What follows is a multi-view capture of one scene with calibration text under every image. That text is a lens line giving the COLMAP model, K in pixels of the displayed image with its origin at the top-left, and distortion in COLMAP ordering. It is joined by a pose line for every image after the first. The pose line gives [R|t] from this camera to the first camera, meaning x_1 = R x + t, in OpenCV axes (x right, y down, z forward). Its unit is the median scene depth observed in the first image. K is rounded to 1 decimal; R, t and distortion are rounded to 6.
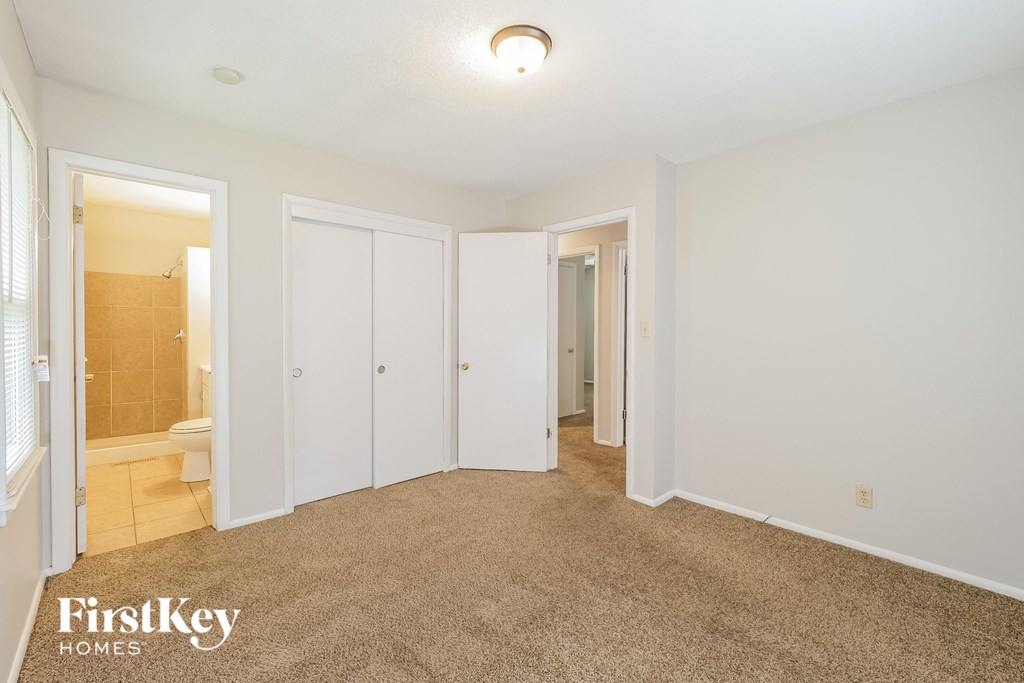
lens RADIAL K [[437.3, 0, 491.3], [0, 437.3, 346.4], [0, 0, 1]] dist [0.001116, 0.000172]
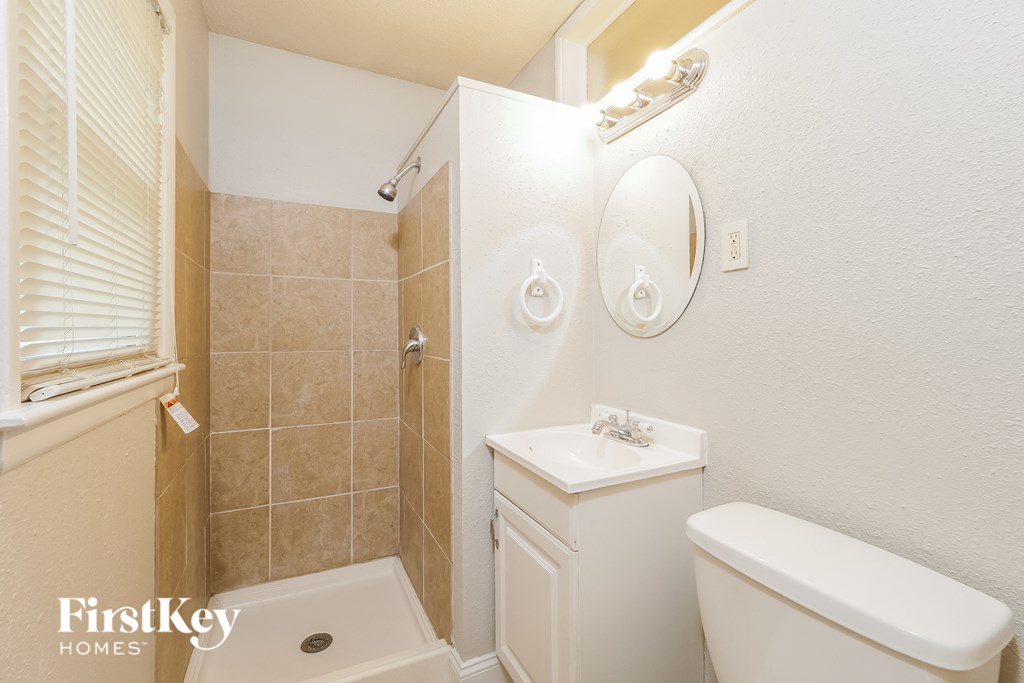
lens RADIAL K [[437.3, 0, 491.3], [0, 437.3, 346.4], [0, 0, 1]] dist [0.001116, 0.000172]
pose [[0.963910, -0.001769, -0.266223, -0.532987], [-0.000853, 0.999952, -0.009732, -0.018667], [0.266227, 0.009608, 0.963862, 0.629043]]
